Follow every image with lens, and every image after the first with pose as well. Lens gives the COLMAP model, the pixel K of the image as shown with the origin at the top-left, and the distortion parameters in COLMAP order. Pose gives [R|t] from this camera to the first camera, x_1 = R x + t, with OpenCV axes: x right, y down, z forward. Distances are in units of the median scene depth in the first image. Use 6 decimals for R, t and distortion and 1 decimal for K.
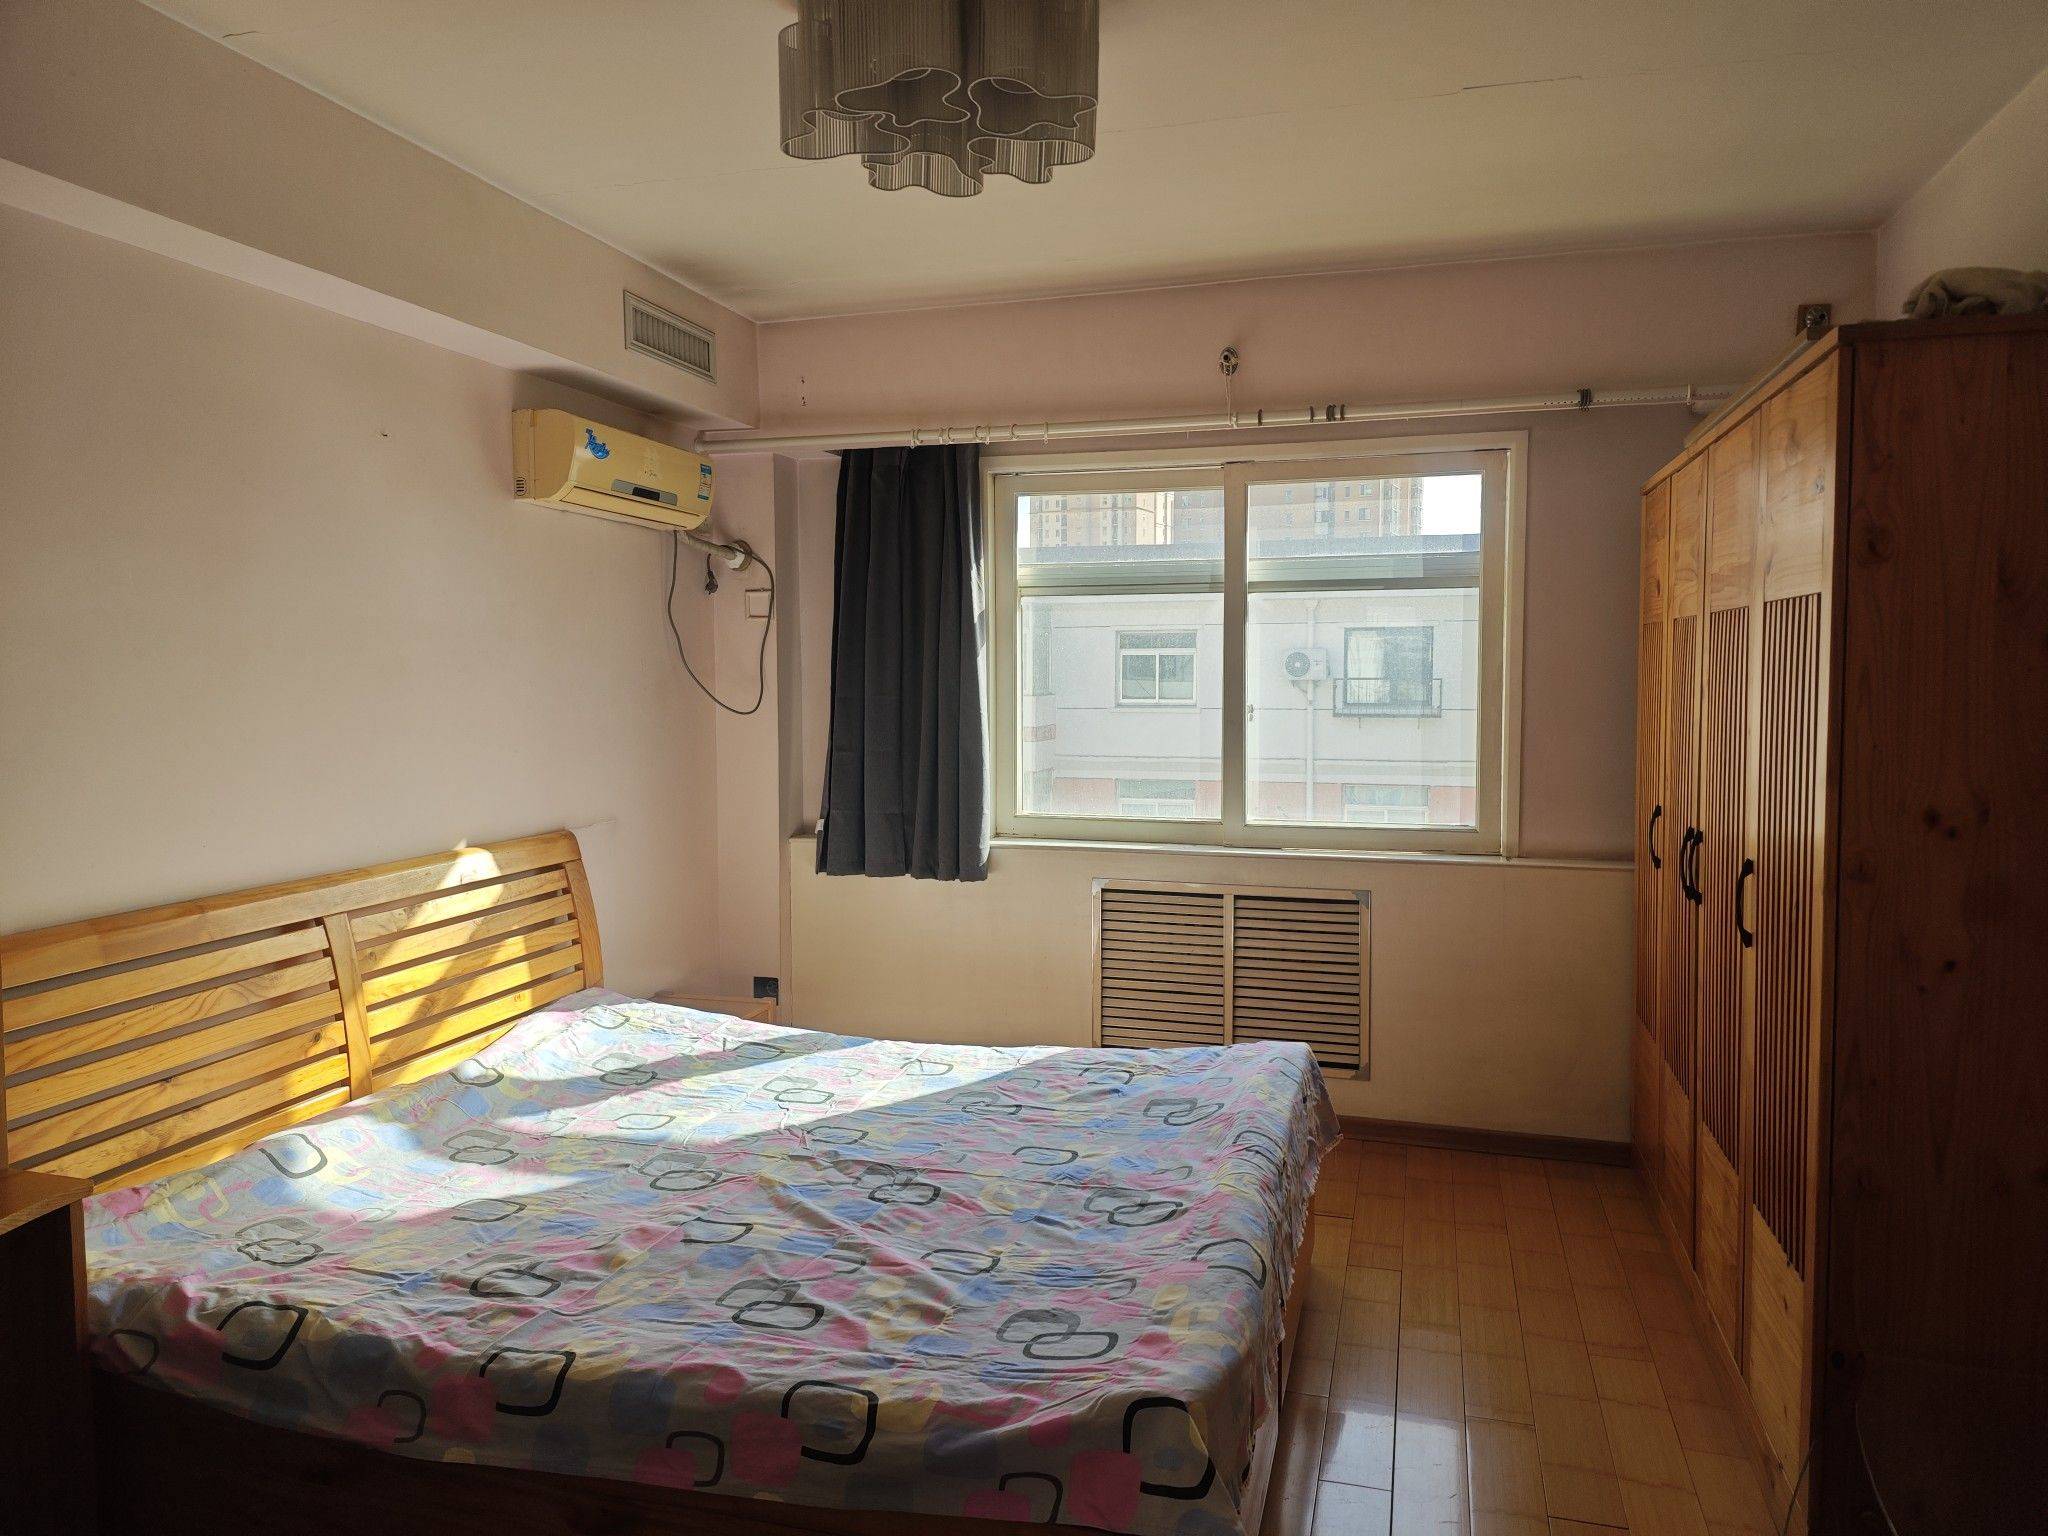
lens RADIAL K [[1376.7, 0, 1022.3], [0, 1376.7, 759.0], [0, 0, 1]] dist [-0.000889, 0.000638]
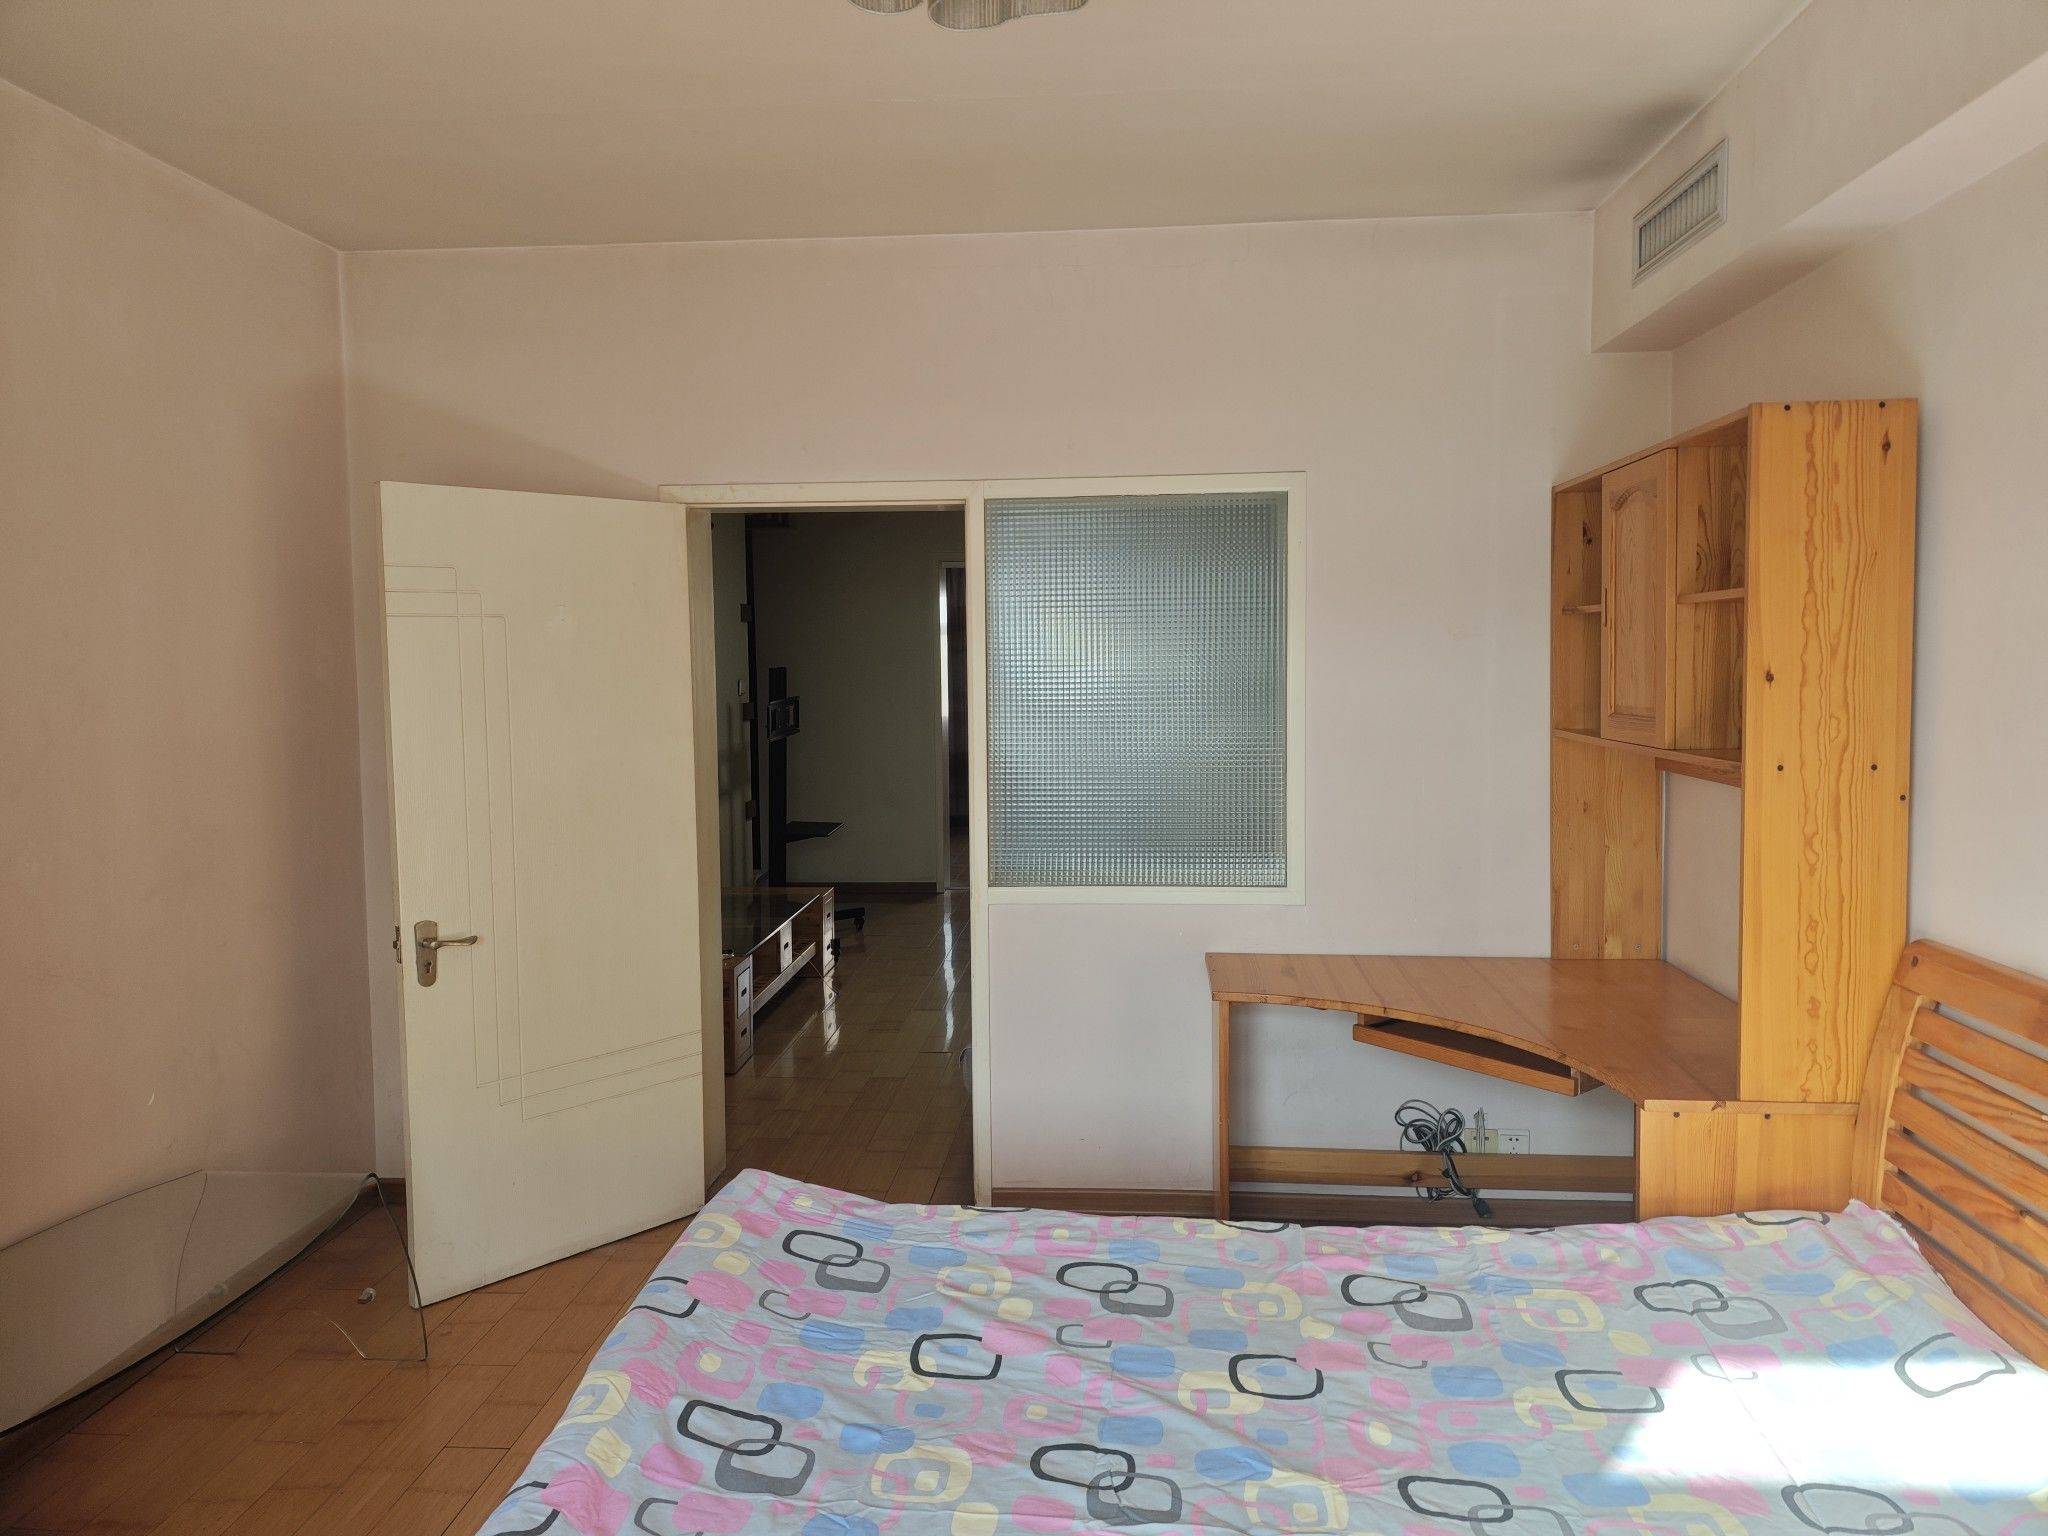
lens RADIAL K [[1376.7, 0, 1022.3], [0, 1376.7, 759.0], [0, 0, 1]] dist [-0.000889, 0.000638]
pose [[-0.980302, 0.015025, -0.196932, 0.075128], [-0.006089, 0.994329, 0.106173, -0.100791], [0.197410, 0.105280, -0.974651, 1.712324]]
